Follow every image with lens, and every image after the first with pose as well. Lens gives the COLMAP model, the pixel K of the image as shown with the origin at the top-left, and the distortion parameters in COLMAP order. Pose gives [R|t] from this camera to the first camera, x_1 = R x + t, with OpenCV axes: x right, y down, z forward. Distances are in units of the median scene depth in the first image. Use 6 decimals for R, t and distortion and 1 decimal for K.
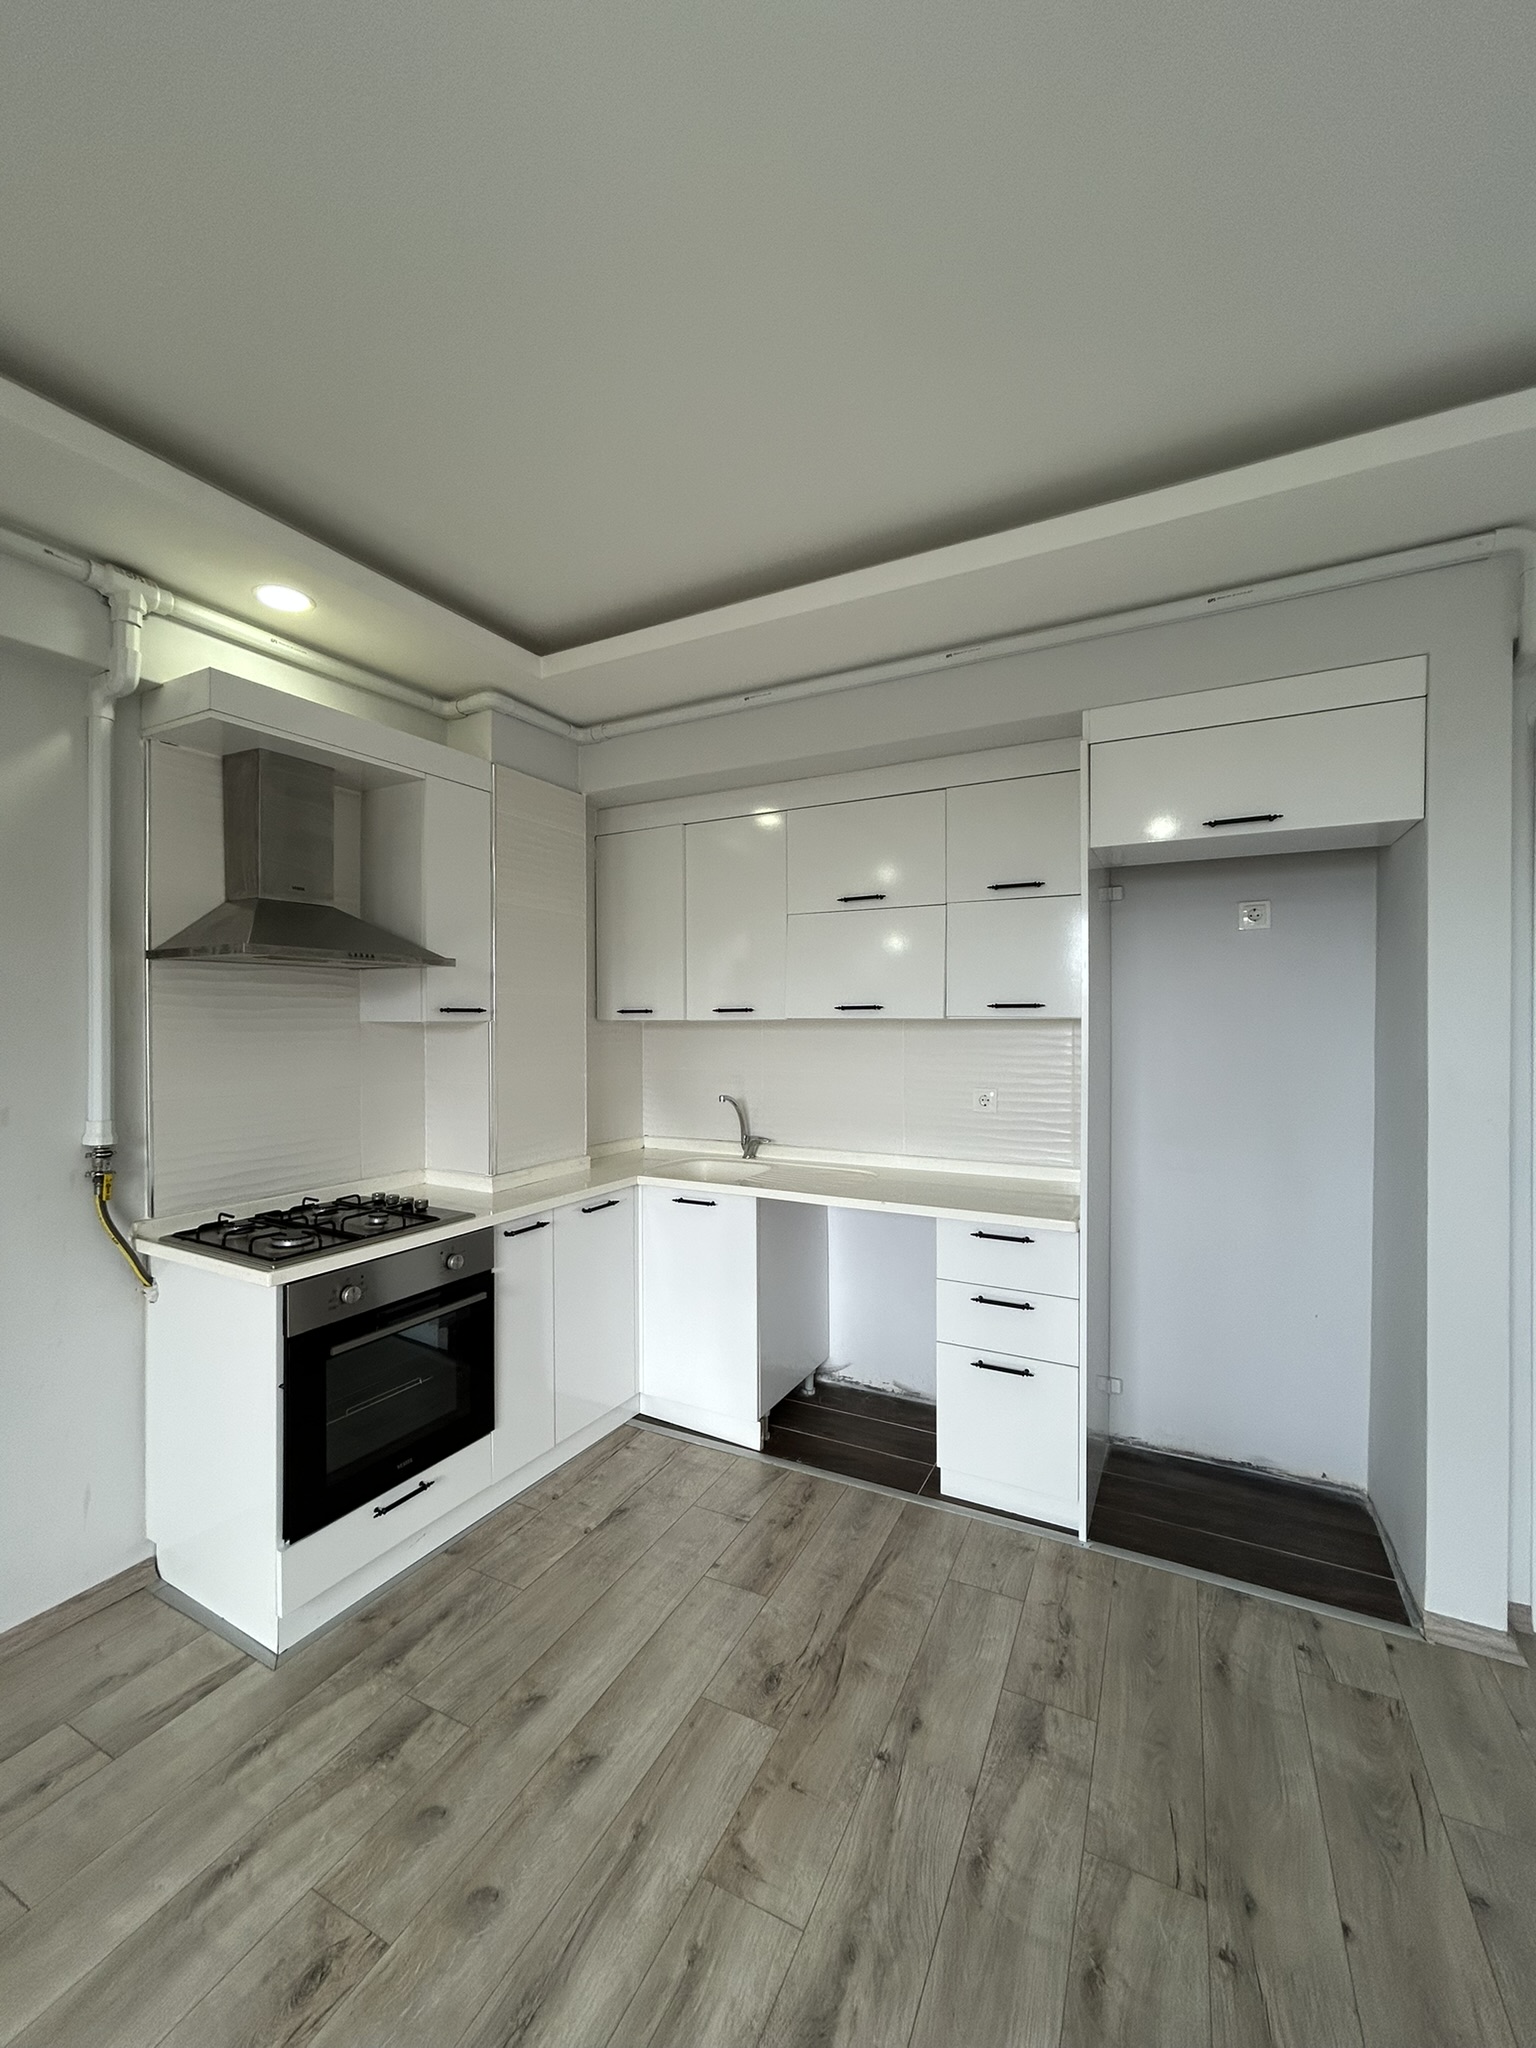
lens RADIAL K [[818.9, 0, 768.7], [0, 818.9, 1025.7], [0, 0, 1]] dist [-0.003466, 0.000504]
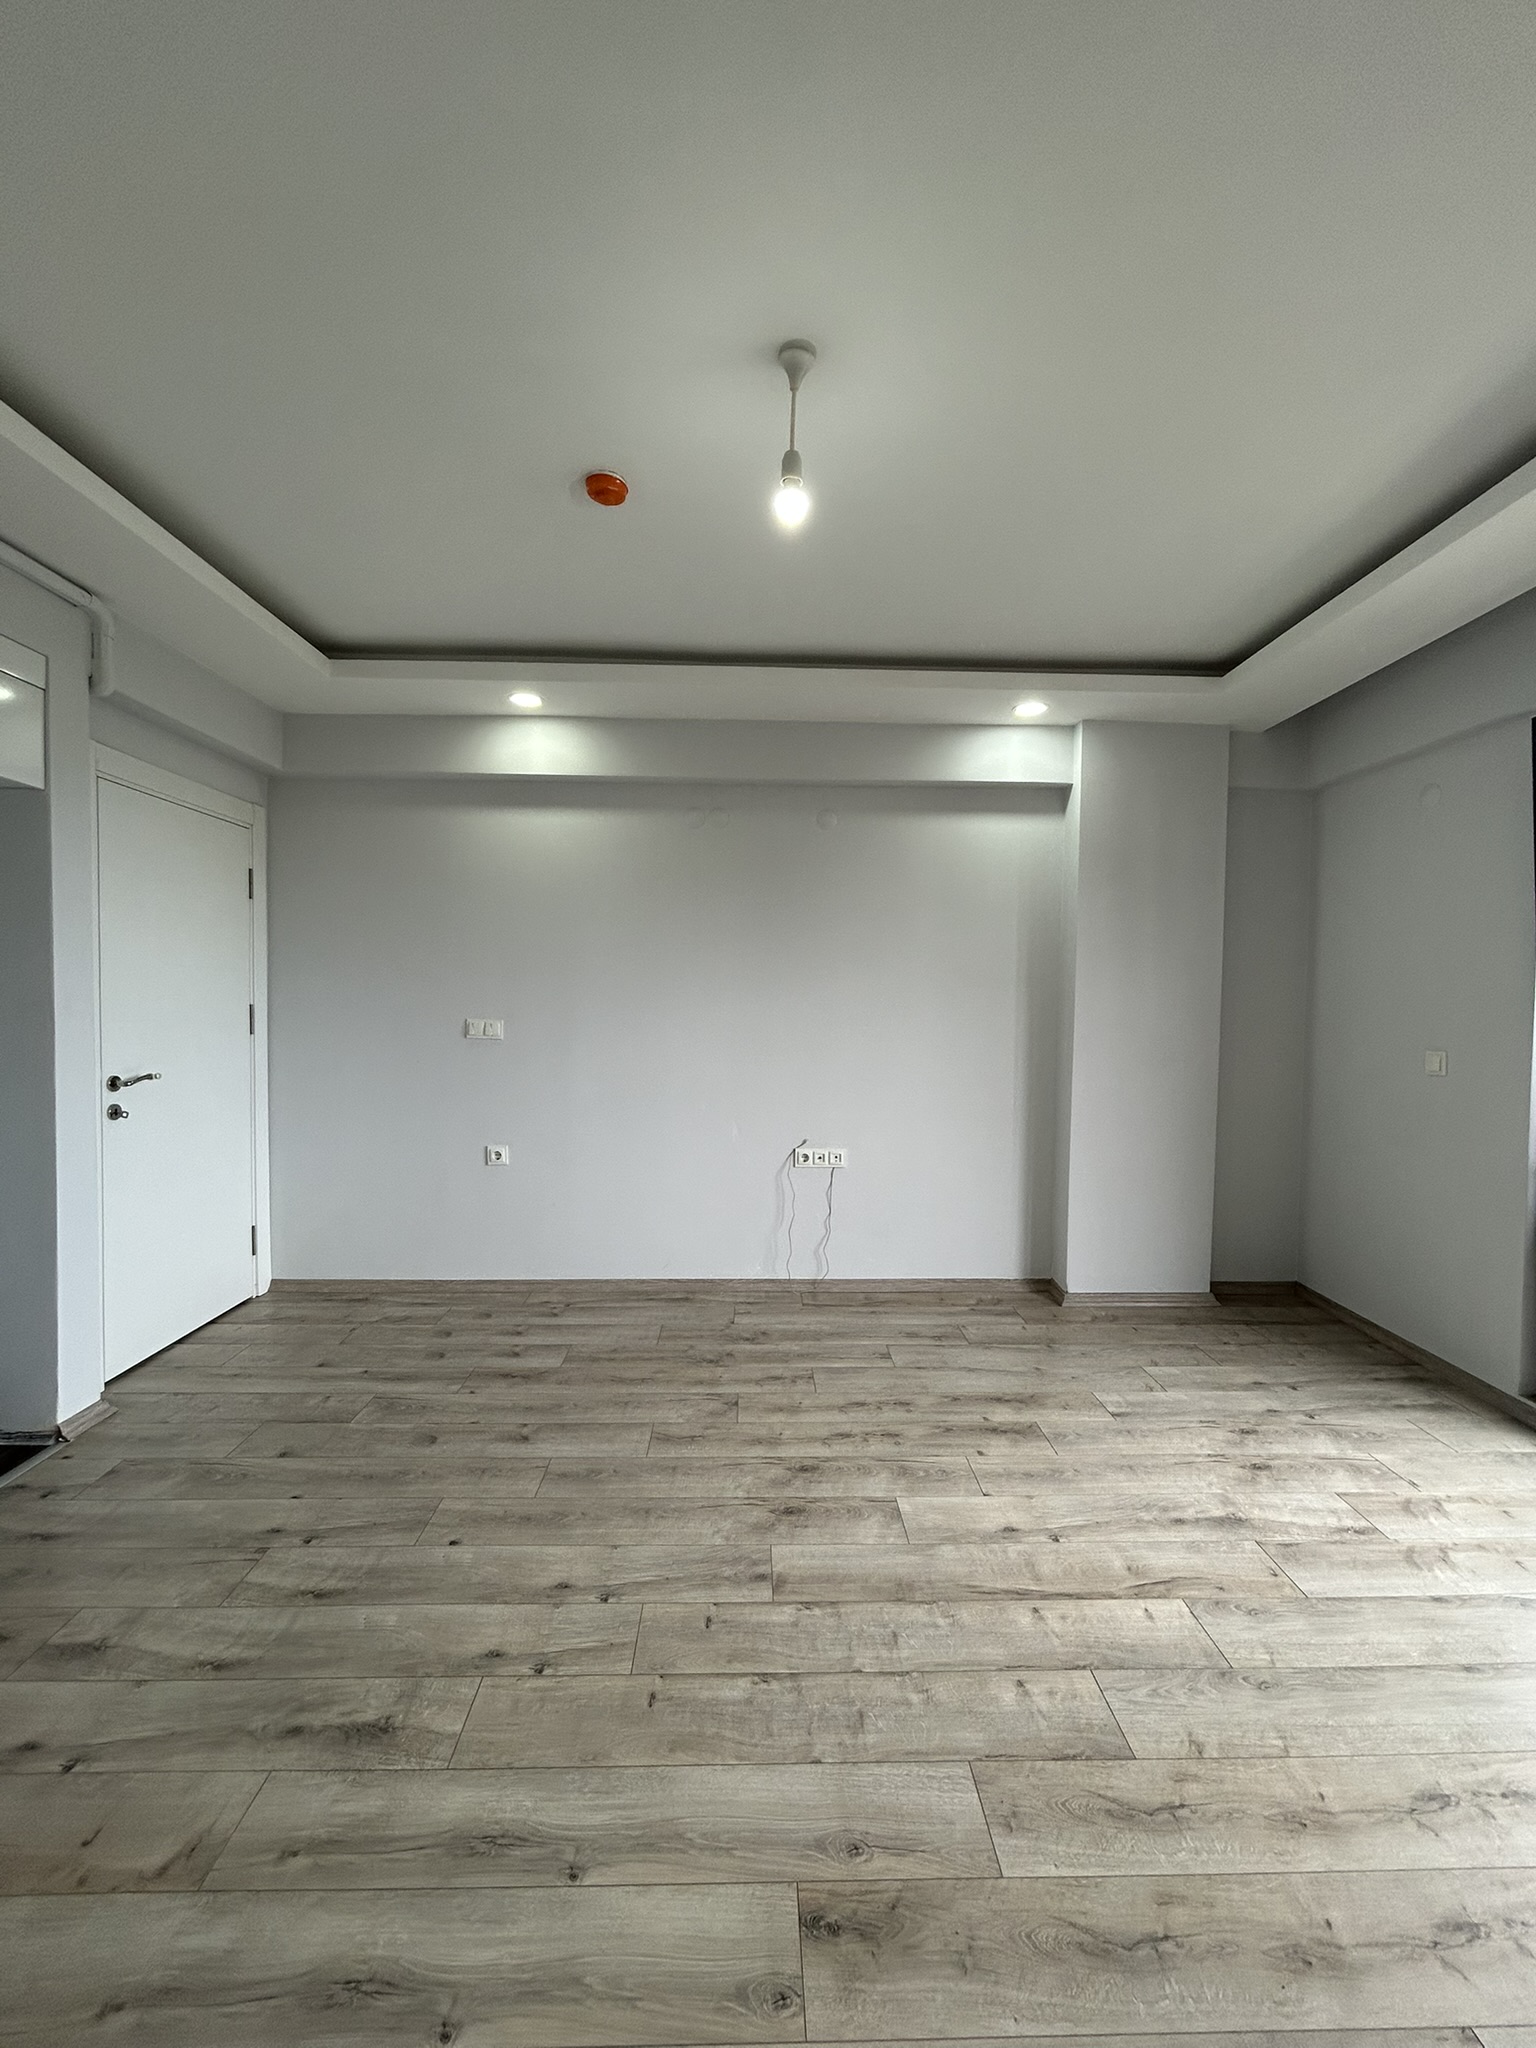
lens RADIAL K [[818.9, 0, 767.7], [0, 818.9, 1022.1], [0, 0, 1]] dist [-0.003466, 0.000504]
pose [[-0.468397, -0.024094, 0.883190, -0.713913], [-0.001930, 0.999654, 0.026248, 0.055167], [-0.883516, 0.010590, -0.468281, 0.548075]]
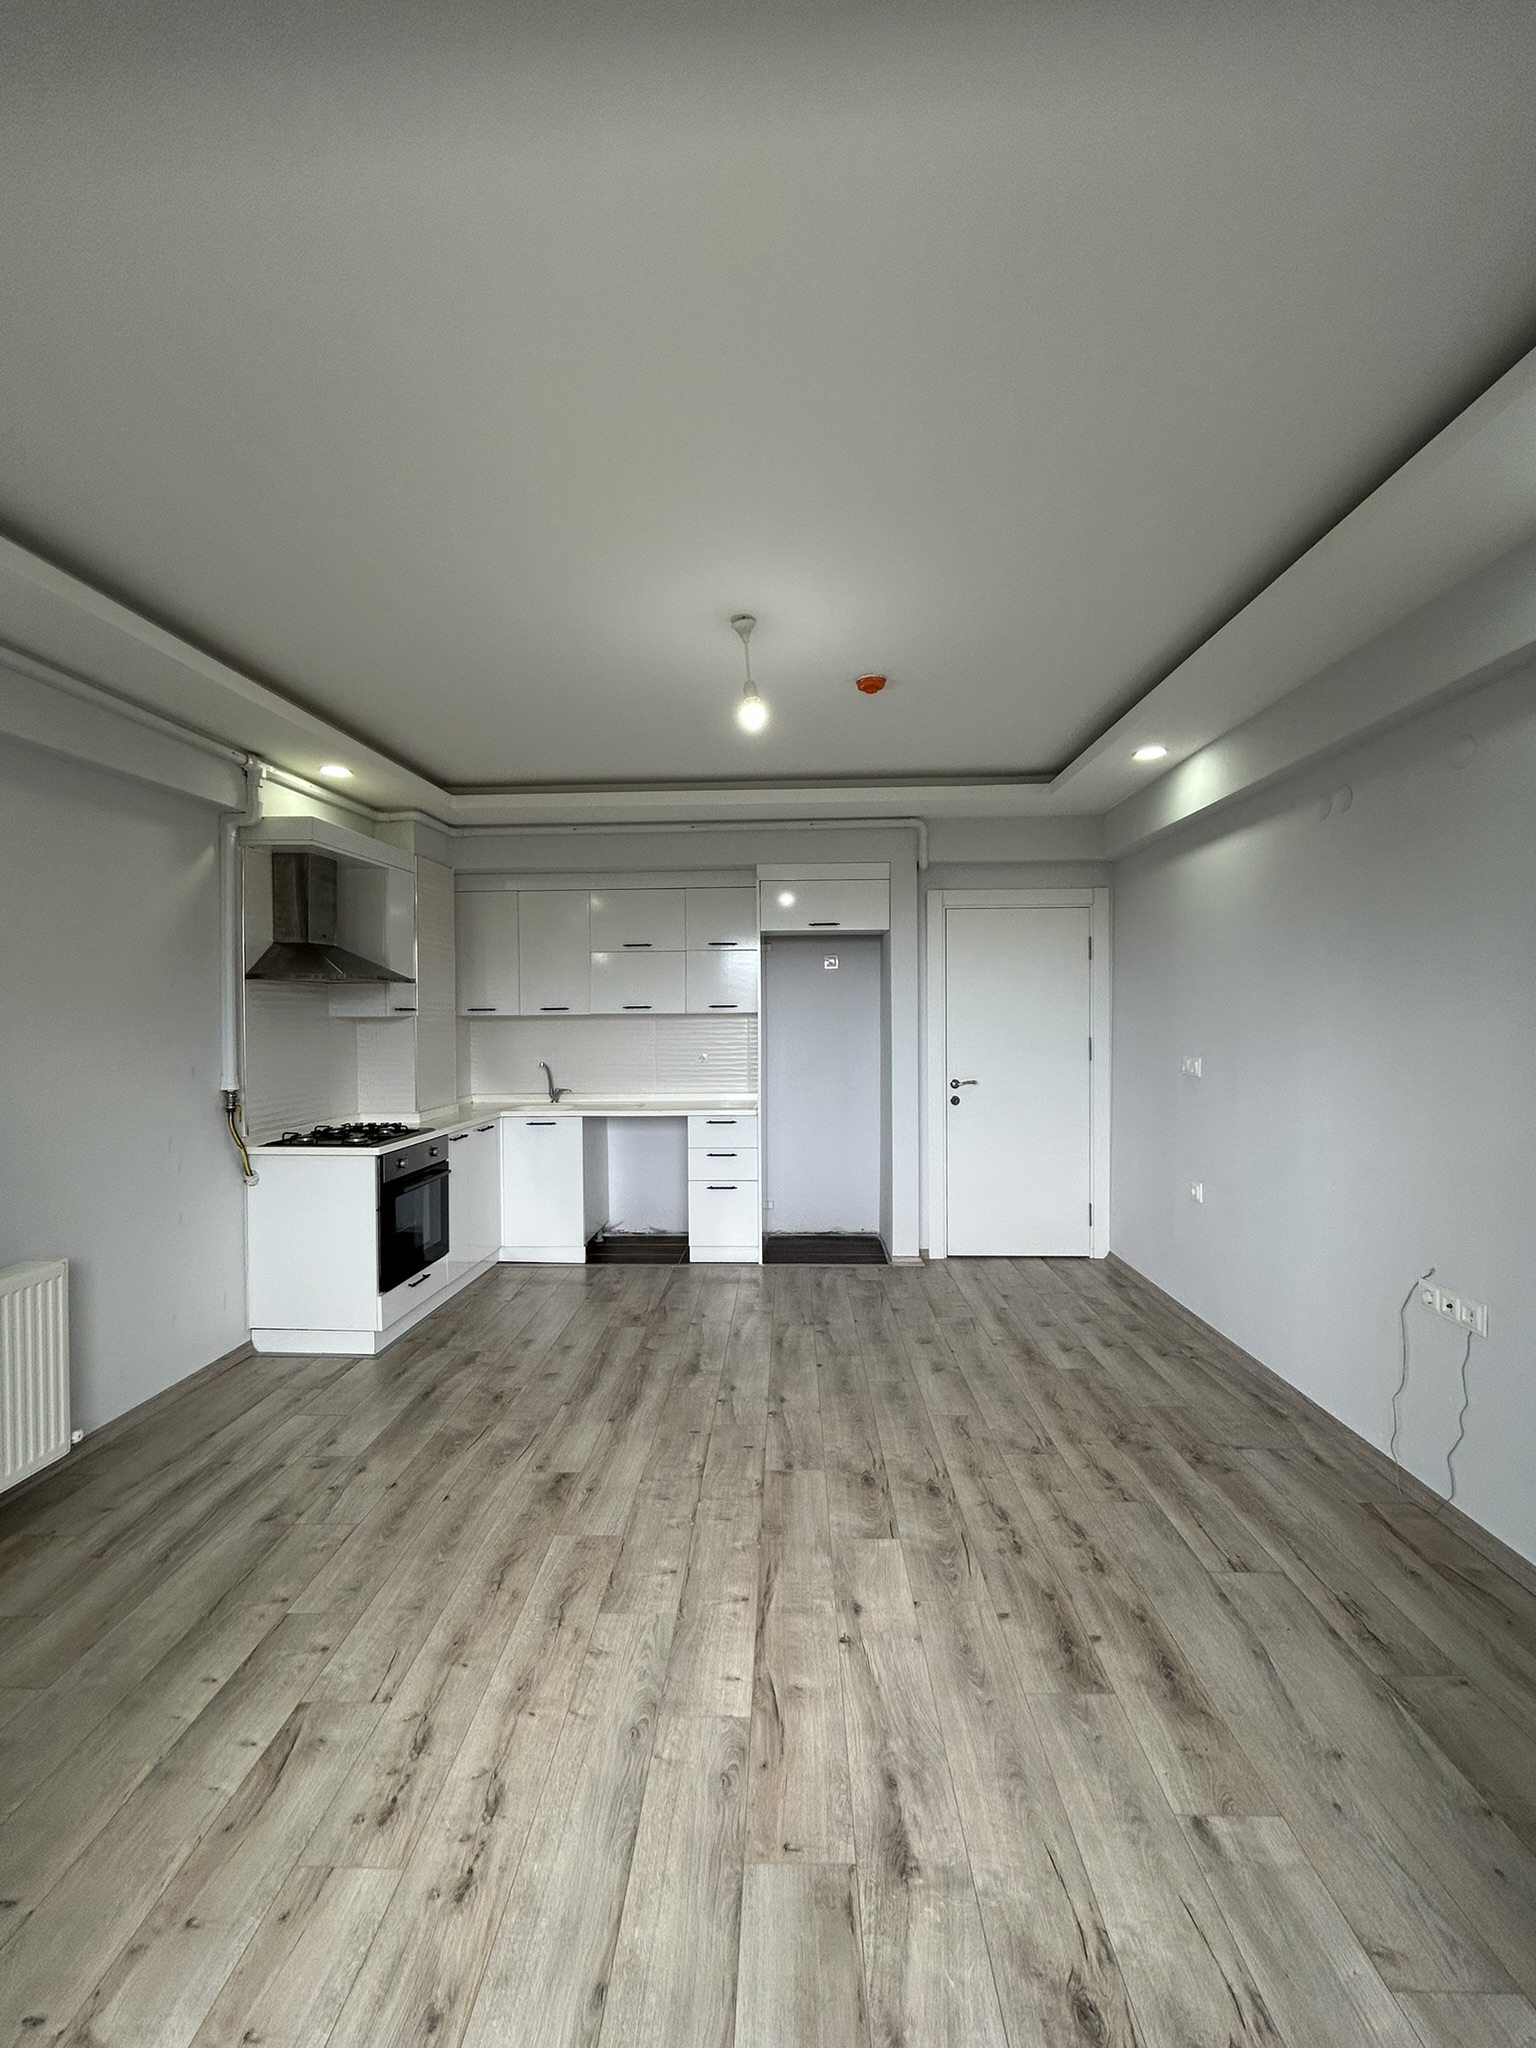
lens RADIAL K [[818.9, 0, 769.8], [0, 818.9, 1018.0], [0, 0, 1]] dist [-0.003466, 0.000504]
pose [[0.905066, -0.006525, 0.425221, -0.492060], [0.008924, 0.999954, -0.003651, 0.012593], [-0.425177, 0.007099, 0.905082, -0.929452]]
